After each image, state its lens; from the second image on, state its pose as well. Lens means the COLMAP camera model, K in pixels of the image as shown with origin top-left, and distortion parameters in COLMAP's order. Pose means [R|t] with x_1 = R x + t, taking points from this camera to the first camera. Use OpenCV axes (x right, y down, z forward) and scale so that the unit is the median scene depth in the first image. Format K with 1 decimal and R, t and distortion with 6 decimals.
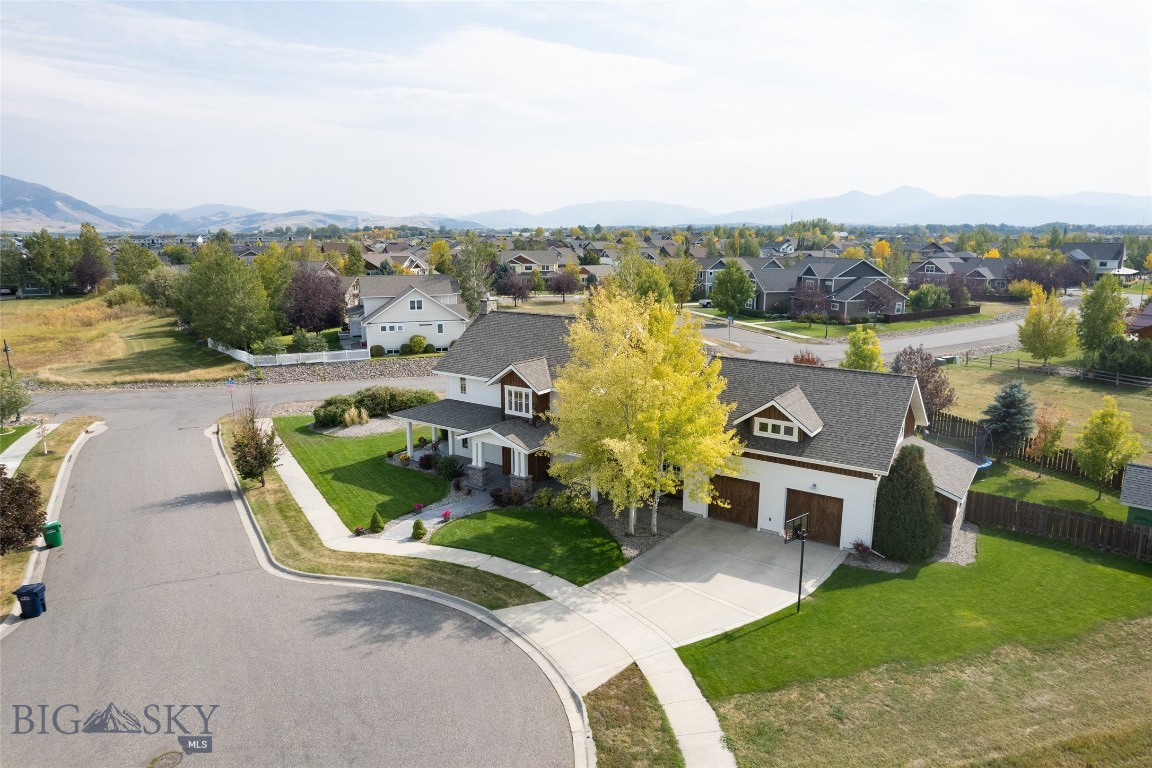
lens RADIAL K [[736.7, 0, 582.7], [0, 736.7, 381.2], [0, 0, 1]] dist [-0.080977, 0.074524]
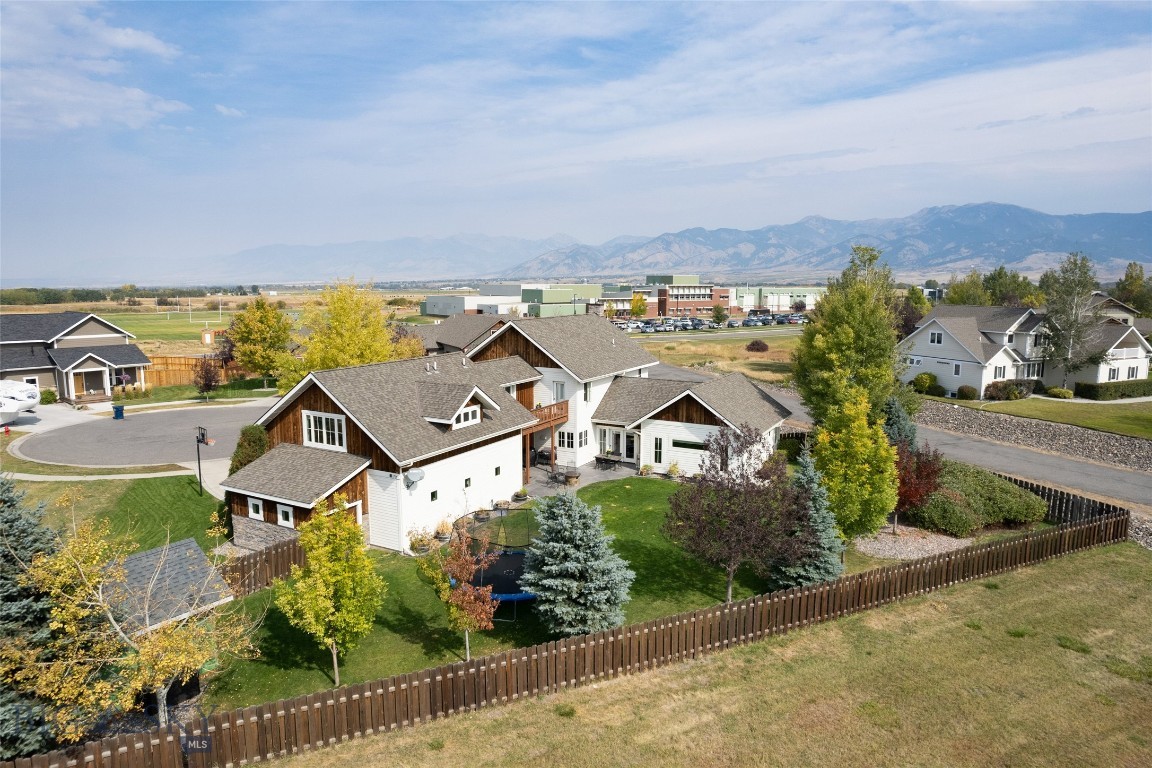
lens RADIAL K [[736.7, 0, 582.7], [0, 736.7, 381.2], [0, 0, 1]] dist [-0.080977, 0.074524]
pose [[0.098471, 0.131901, -0.986360, 1.380230], [-0.195836, 0.974363, 0.110746, -0.162282], [0.975680, 0.182260, 0.121777, 1.195886]]
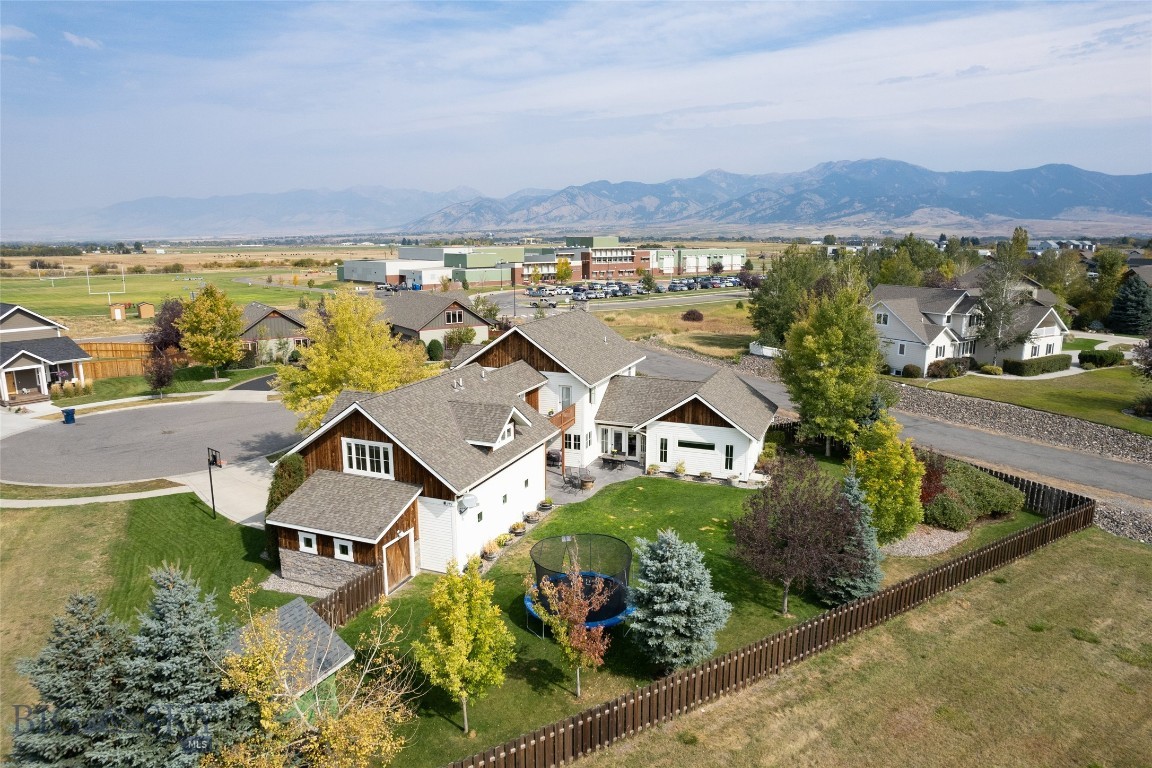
lens RADIAL K [[736.7, 0, 582.7], [0, 736.7, 381.2], [0, 0, 1]] dist [-0.080977, 0.074524]
pose [[0.224413, 0.188467, -0.956096, 1.368152], [-0.191339, 0.970544, 0.146405, -0.215851], [0.955525, 0.150084, 0.253864, 1.010649]]
